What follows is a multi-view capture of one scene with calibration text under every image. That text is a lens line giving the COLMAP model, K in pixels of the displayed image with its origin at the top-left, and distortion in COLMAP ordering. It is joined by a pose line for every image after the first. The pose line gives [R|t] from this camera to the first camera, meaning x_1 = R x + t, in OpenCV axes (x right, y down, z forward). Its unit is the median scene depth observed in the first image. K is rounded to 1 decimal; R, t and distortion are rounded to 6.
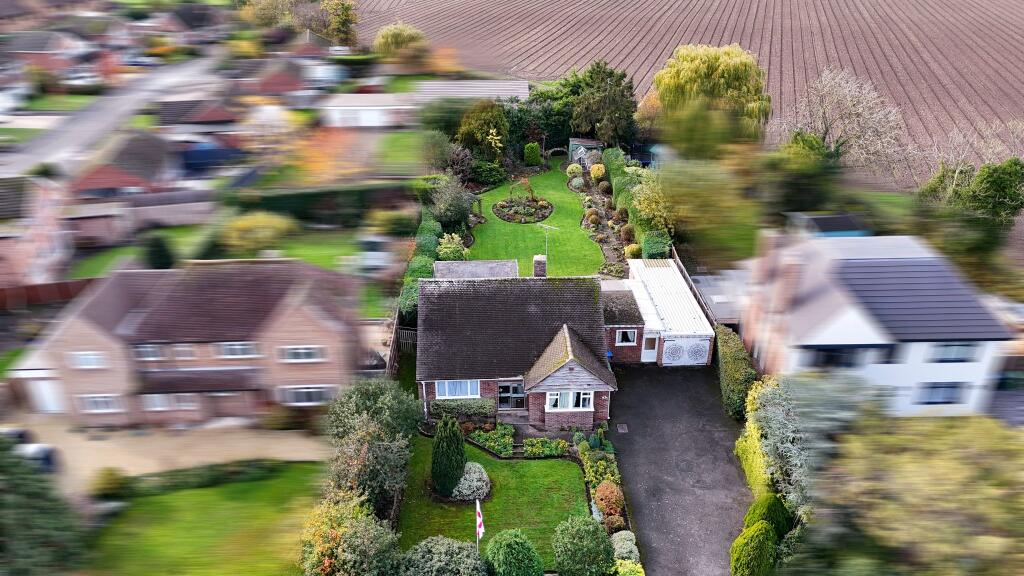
lens RADIAL K [[749.0, 0, 512.0], [0, 749.0, 288.0], [0, 0, 1]] dist [0.091148, -0.087075]
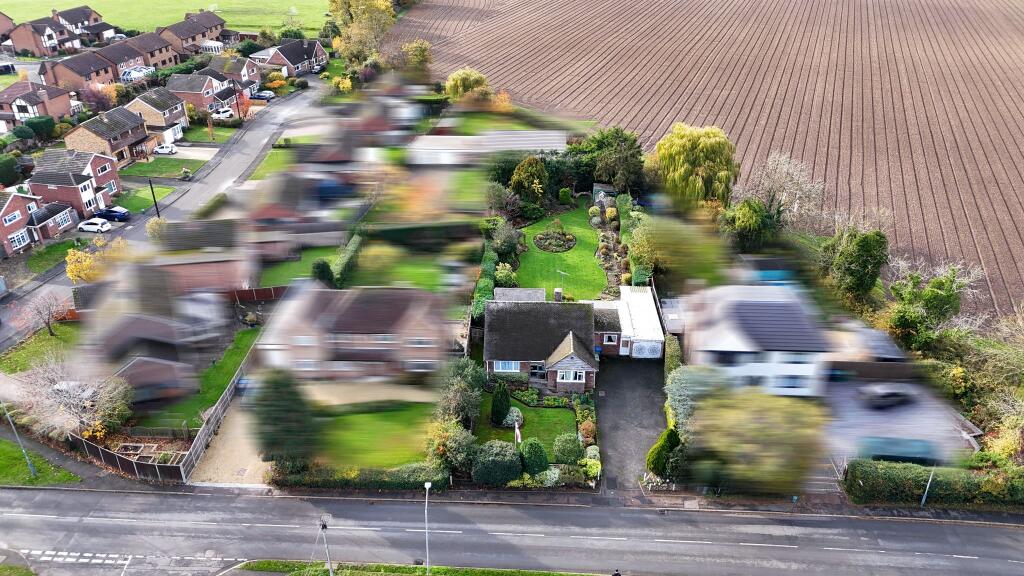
lens RADIAL K [[749.0, 0, 512.0], [0, 749.0, 288.0], [0, 0, 1]] dist [0.091148, -0.087075]
pose [[0.997524, 0.039041, -0.058500, 0.022445], [-0.037225, 0.998800, 0.031815, -0.067354], [0.059672, -0.029558, 0.997780, -0.479135]]
